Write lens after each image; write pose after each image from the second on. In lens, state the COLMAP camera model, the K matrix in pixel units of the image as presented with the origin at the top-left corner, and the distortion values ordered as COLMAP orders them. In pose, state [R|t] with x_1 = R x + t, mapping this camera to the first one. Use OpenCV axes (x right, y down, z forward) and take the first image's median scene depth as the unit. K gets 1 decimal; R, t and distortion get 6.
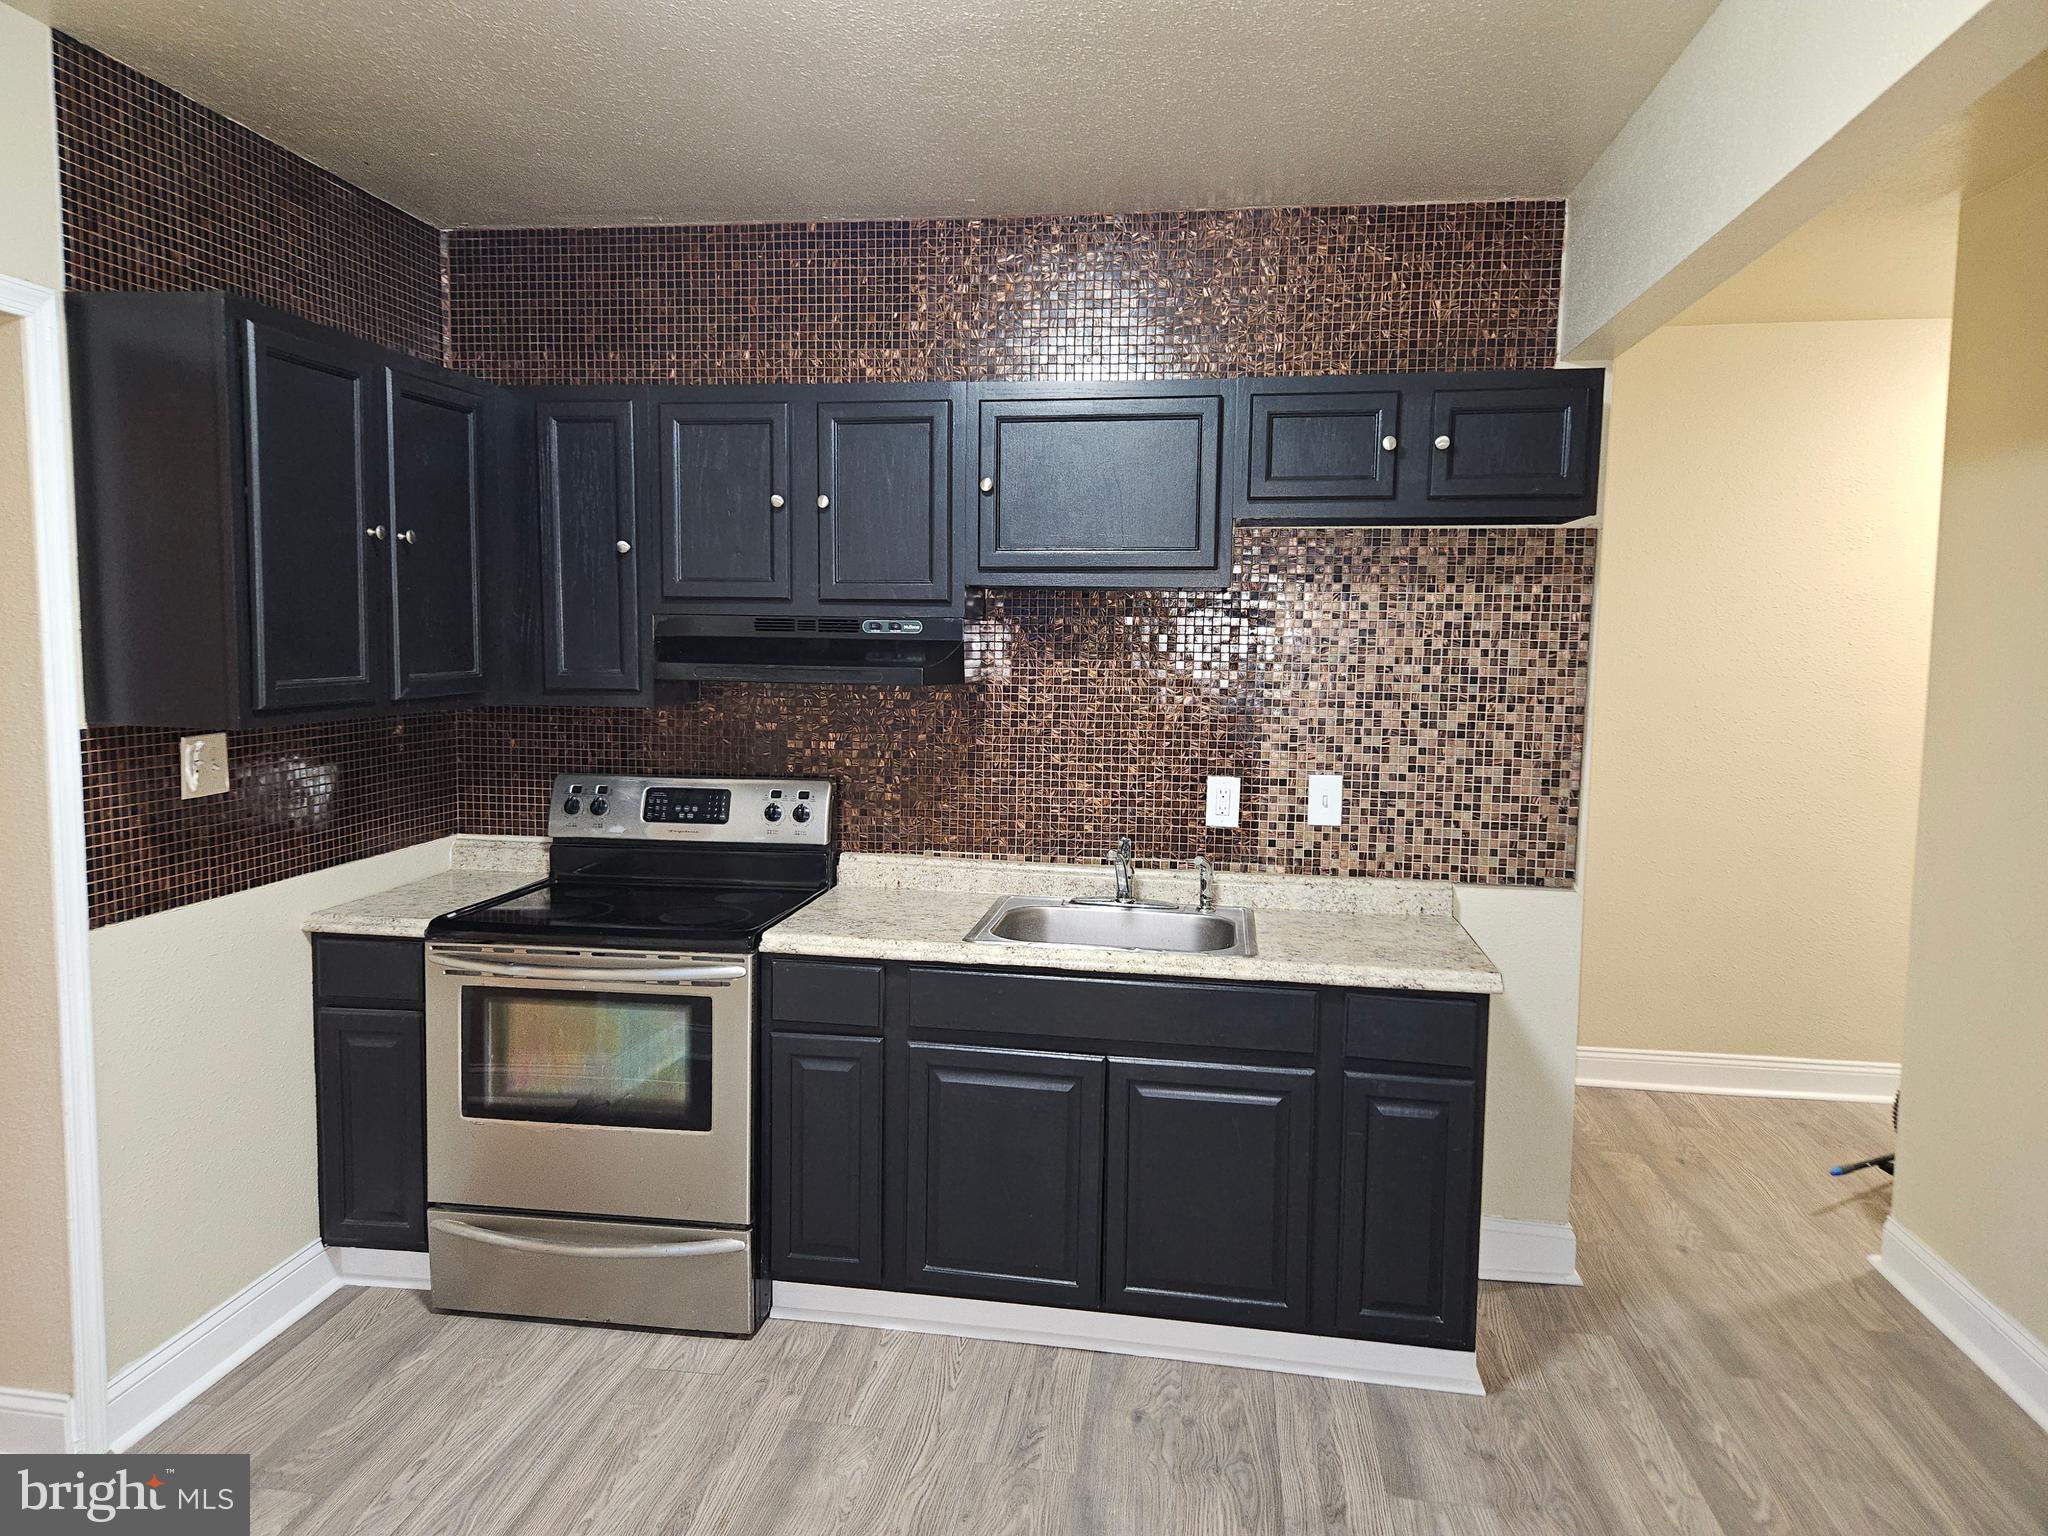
lens RADIAL K [[1361.7, 0, 1014.2], [0, 1361.7, 757.5], [0, 0, 1]] dist [0.058858, -0.037040]
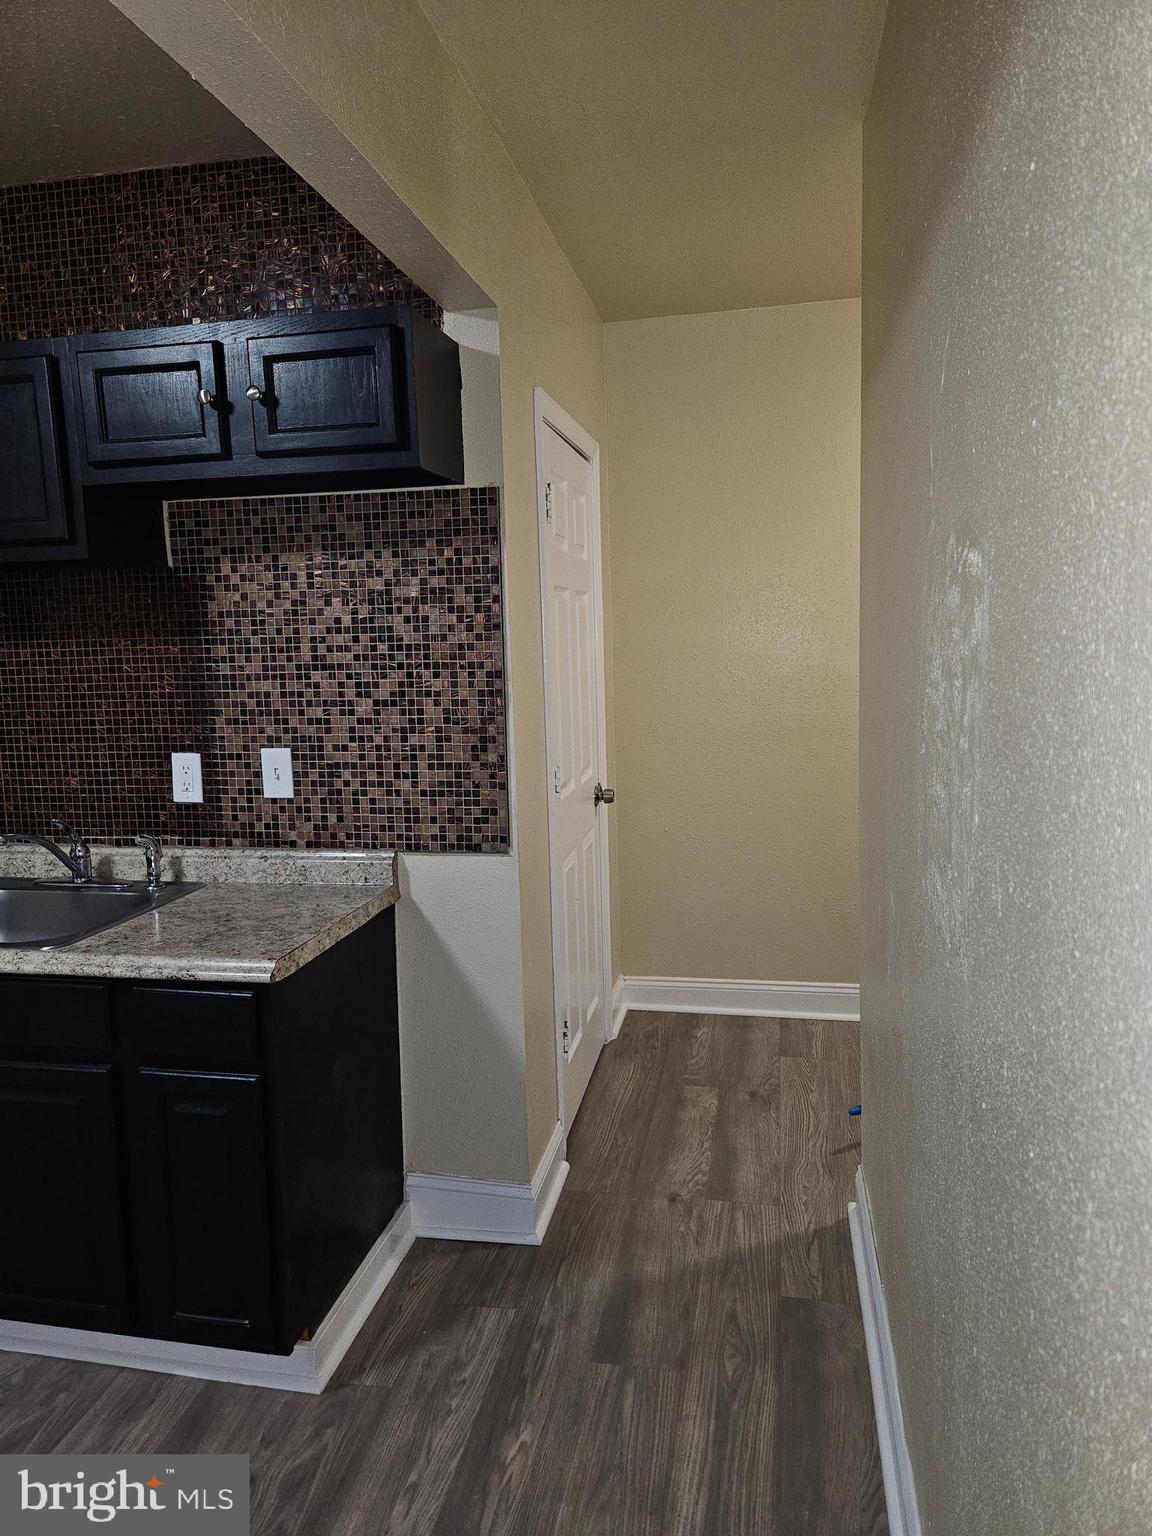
lens RADIAL K [[1021.2, 0, 576.8], [0, 1021.2, 756.9], [0, 0, 1]] dist [0.058858, -0.037040]
pose [[0.998191, -0.034702, -0.049099, 0.493174], [0.036169, 0.998916, 0.029308, 0.005452], [0.048029, -0.031031, 0.998364, 0.262961]]
